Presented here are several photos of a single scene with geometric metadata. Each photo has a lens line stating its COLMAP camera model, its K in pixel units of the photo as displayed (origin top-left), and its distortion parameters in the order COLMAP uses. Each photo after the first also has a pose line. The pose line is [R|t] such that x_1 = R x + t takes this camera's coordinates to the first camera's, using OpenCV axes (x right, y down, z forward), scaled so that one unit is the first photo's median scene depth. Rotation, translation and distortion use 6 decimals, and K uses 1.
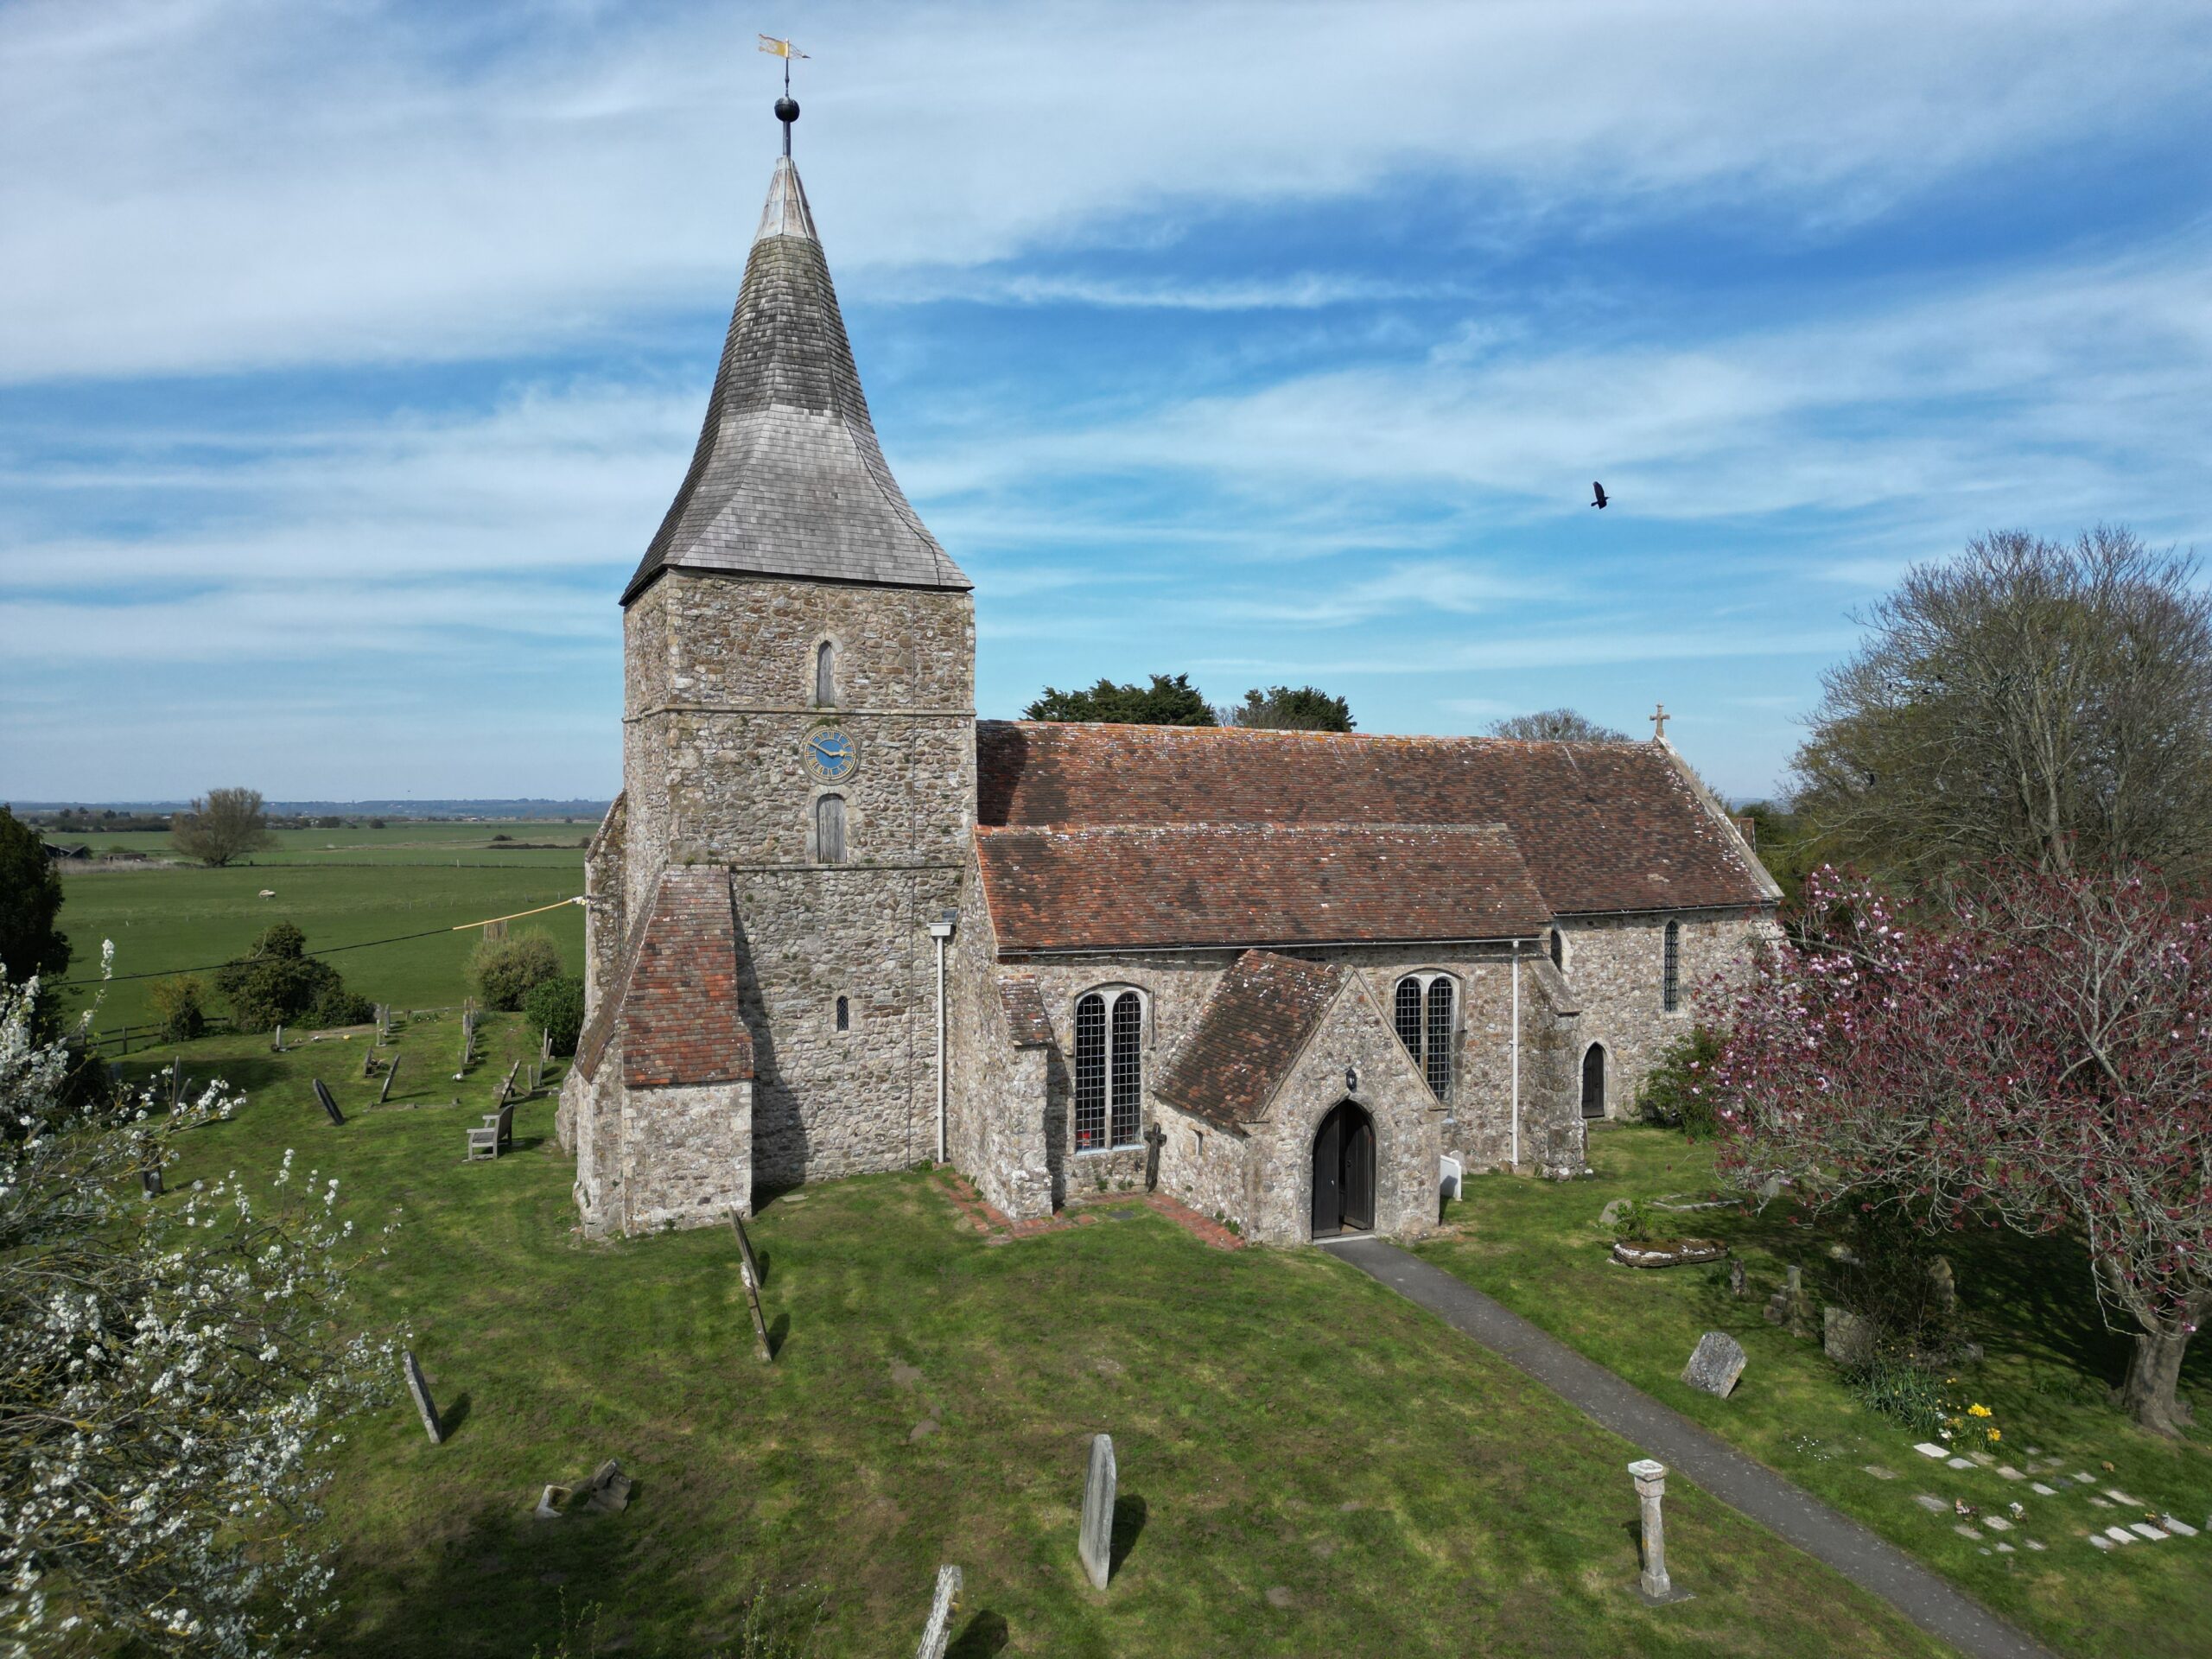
lens RADIAL K [[1456.5, 0, 1106.0], [0, 1456.5, 829.5], [0, 0, 1]] dist [0.061254, -0.001494]
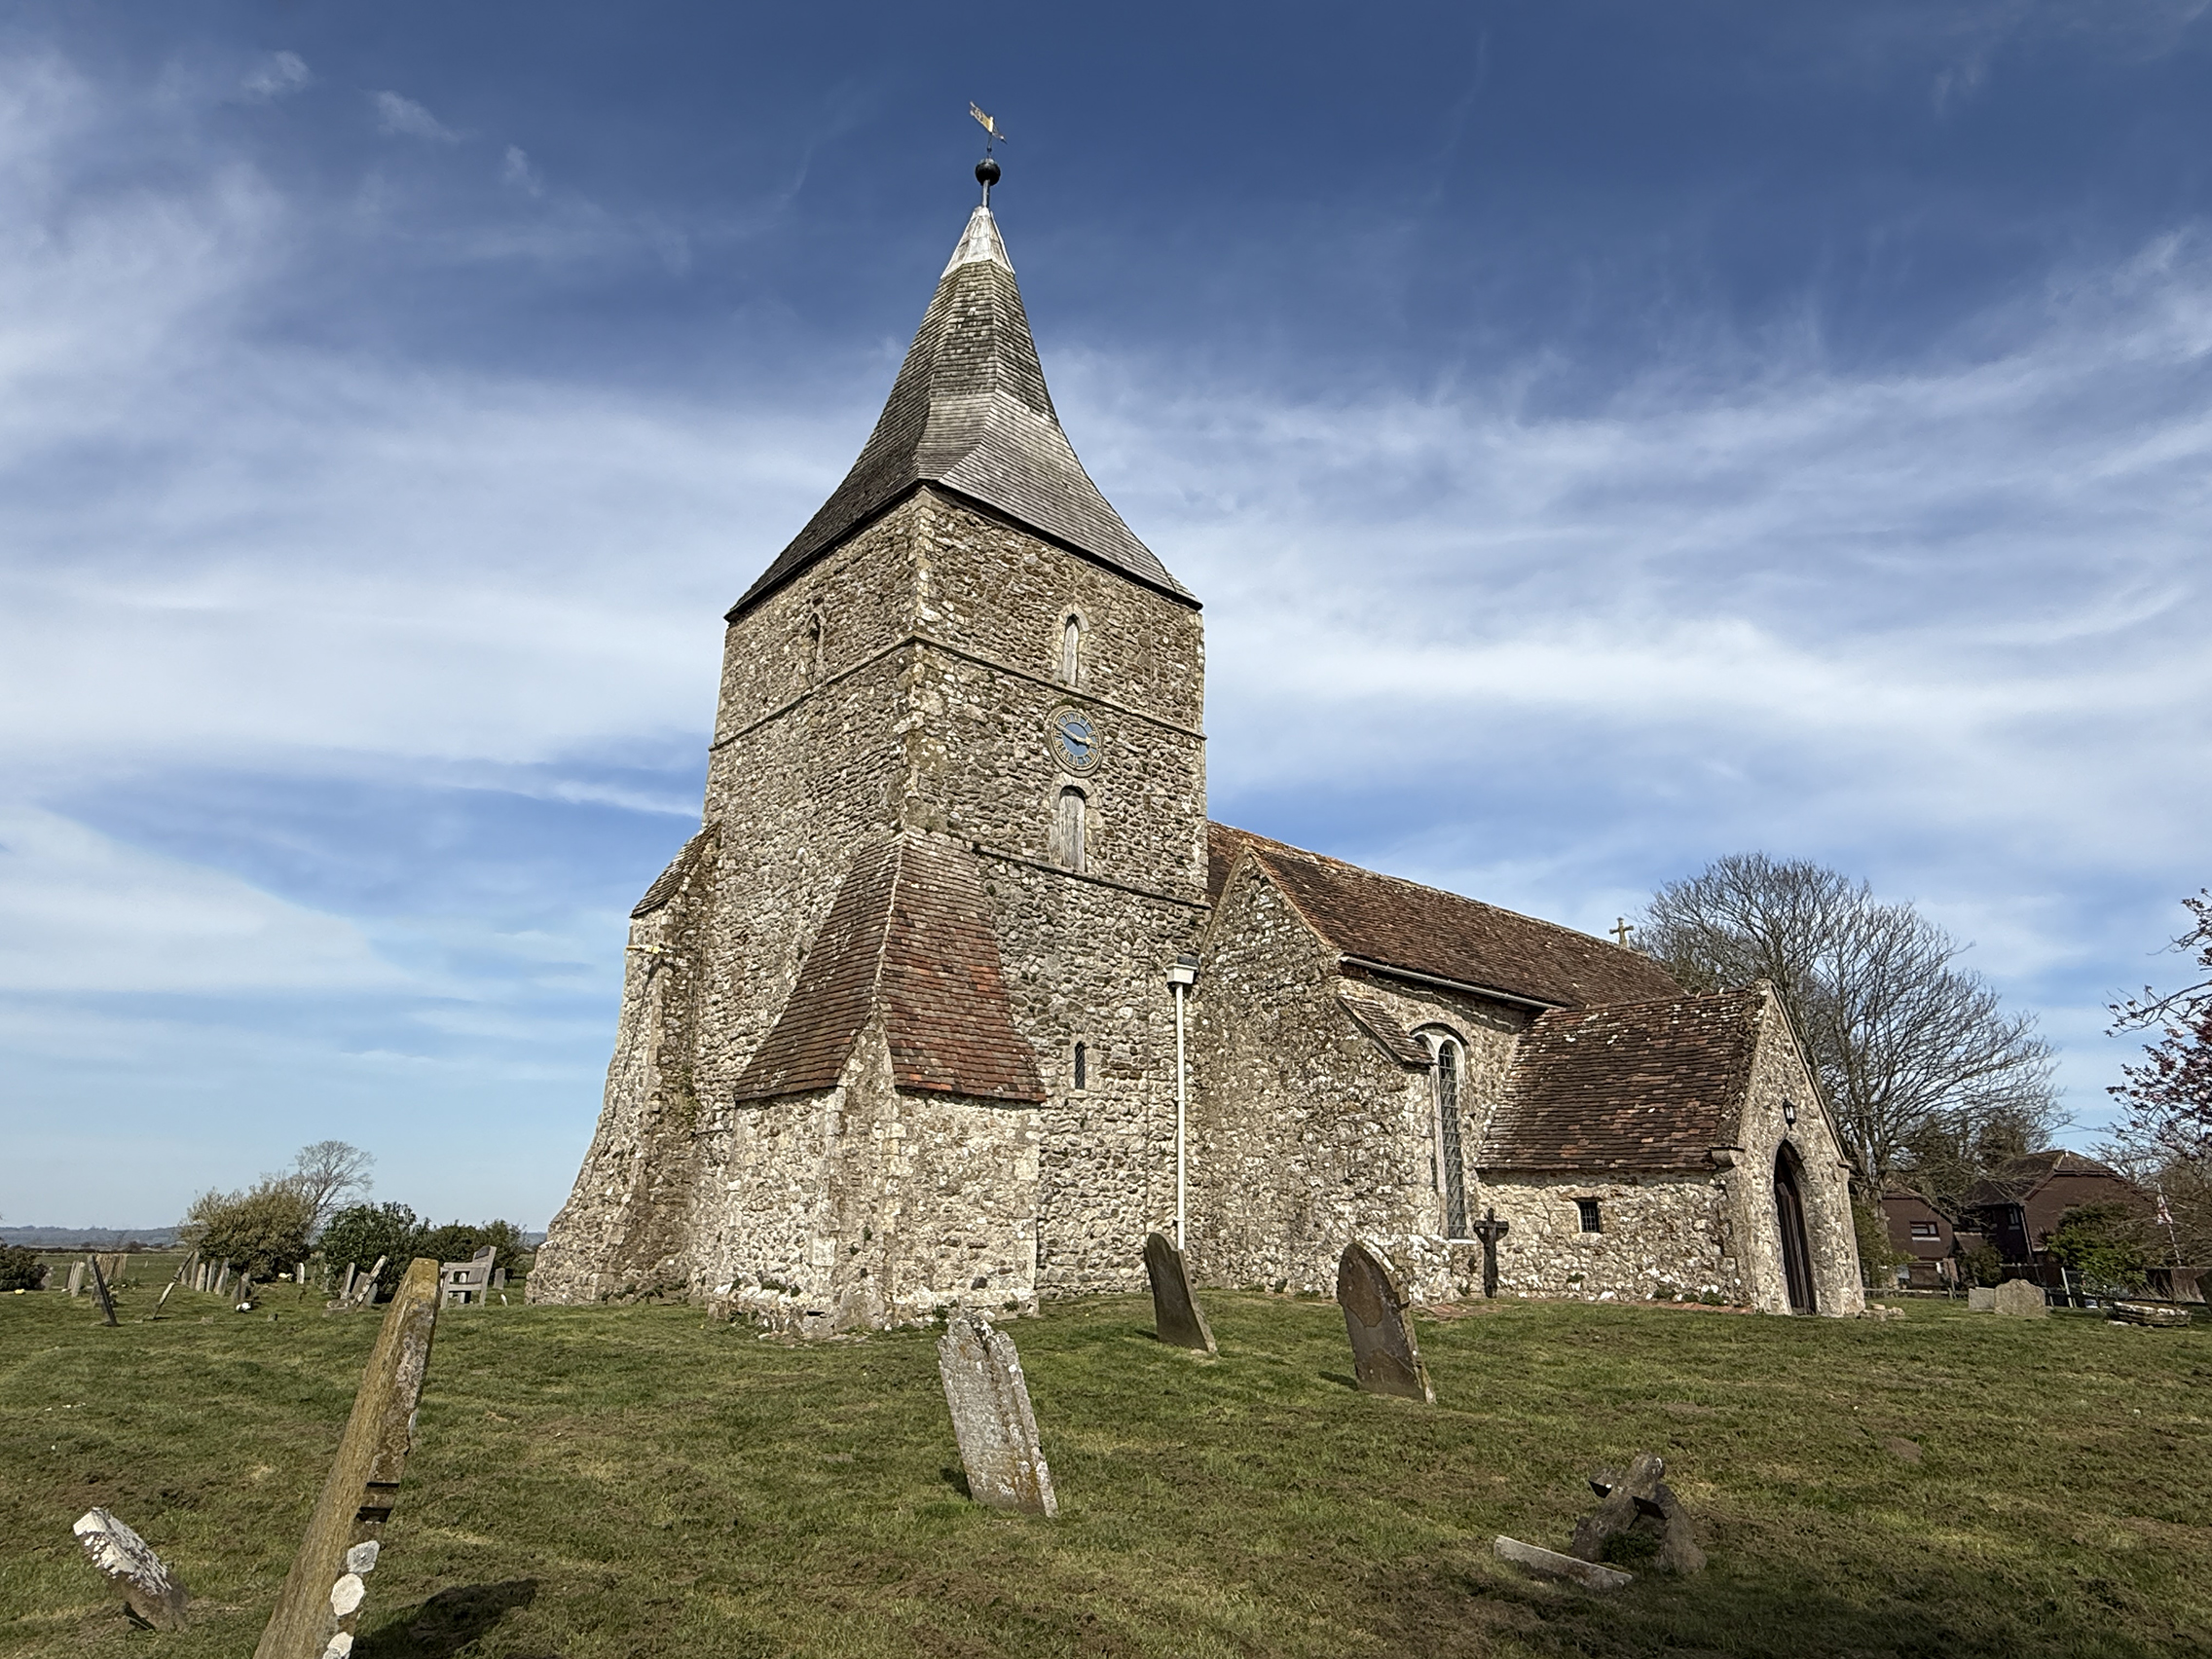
lens RADIAL K [[1250.3, 0, 1106.0], [0, 1250.3, 829.5], [0, 0, 1]] dist [-0.020756, -0.000621]
pose [[0.956228, 0.101269, 0.274542, -0.361283], [-0.010511, 0.949489, -0.313623, 0.215038], [-0.292435, 0.297009, 0.908992, 0.381448]]
